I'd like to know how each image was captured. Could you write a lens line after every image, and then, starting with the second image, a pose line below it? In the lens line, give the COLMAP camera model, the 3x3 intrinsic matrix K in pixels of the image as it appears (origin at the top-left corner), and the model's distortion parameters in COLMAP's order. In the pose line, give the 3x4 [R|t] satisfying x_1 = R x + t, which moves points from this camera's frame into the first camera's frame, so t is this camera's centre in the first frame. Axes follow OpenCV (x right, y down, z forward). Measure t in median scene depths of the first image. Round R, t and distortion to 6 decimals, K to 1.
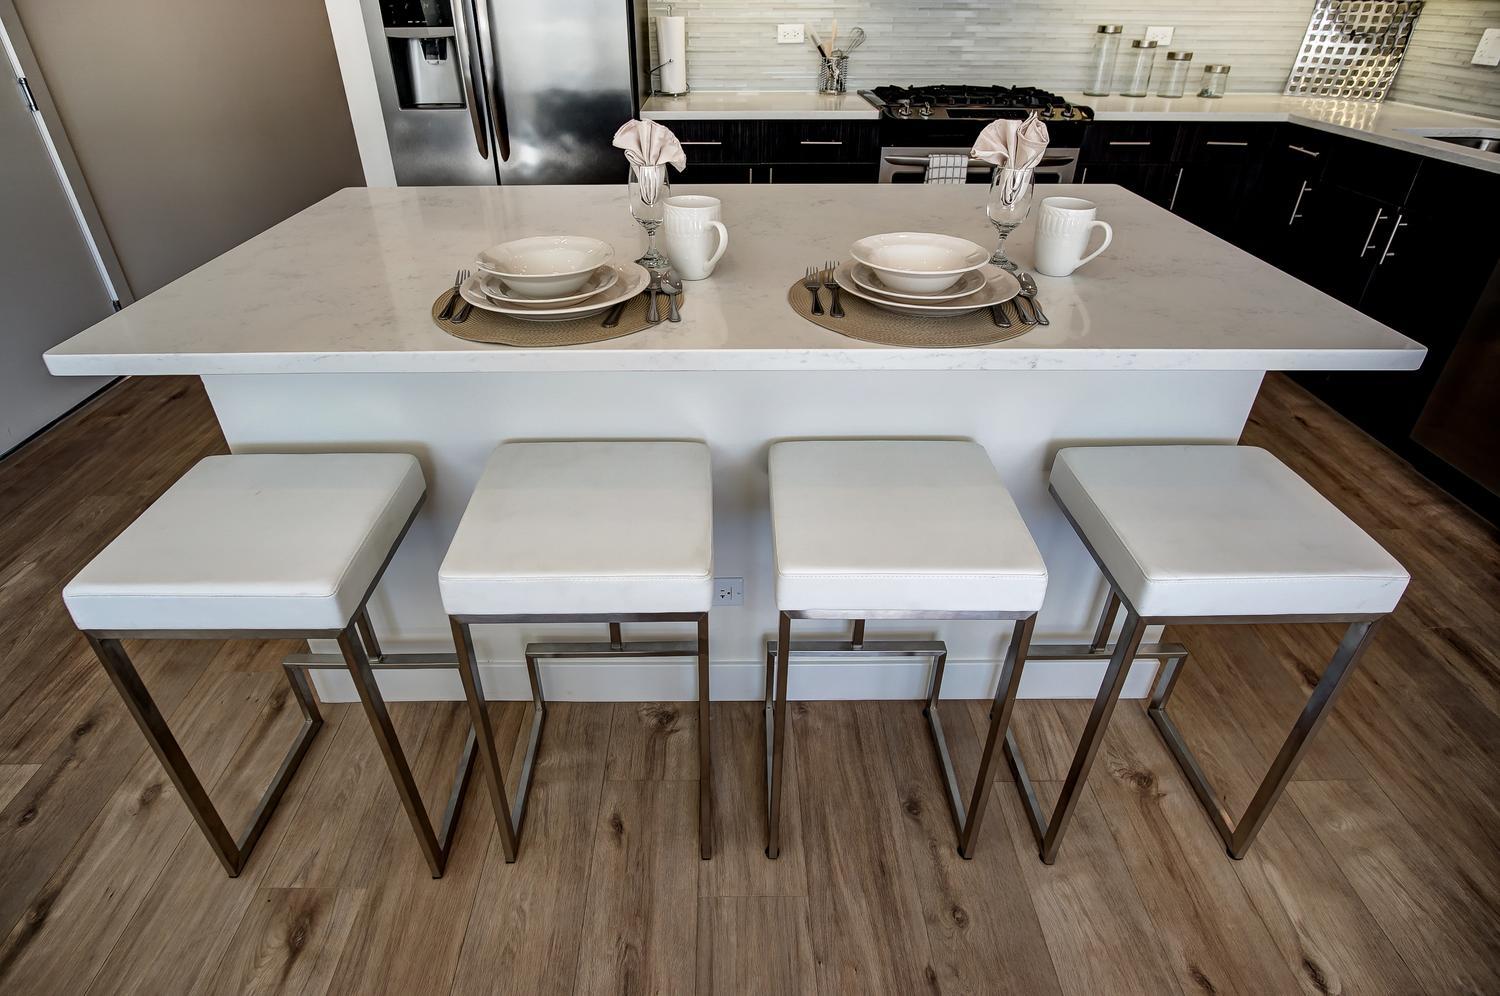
lens RADIAL K [[802.0, 0, 750.0], [0, 802.0, 498.0], [0, 0, 1]] dist [-0.020223, 0.002576]
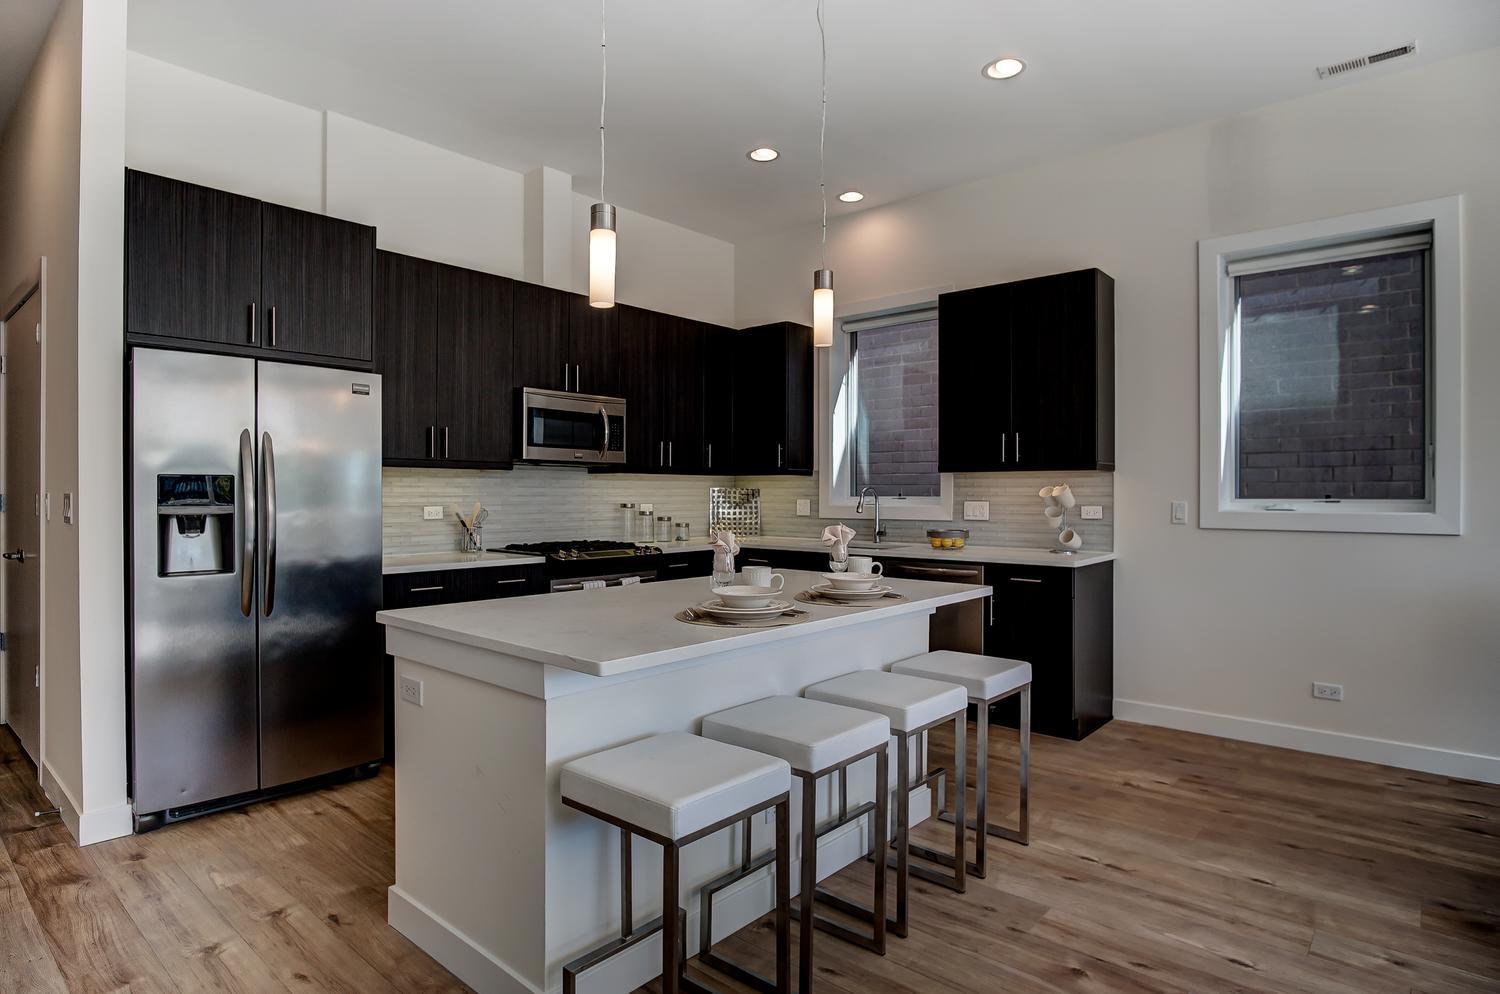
lens RADIAL K [[802.0, 0, 750.0], [0, 802.0, 497.0], [0, 0, 1]] dist [-0.020223, 0.002576]
pose [[0.669929, -0.003426, 0.742417, -0.574359], [0.402941, 0.841572, -0.359715, 0.070699], [-0.623565, 0.540134, 0.565174, -0.069102]]
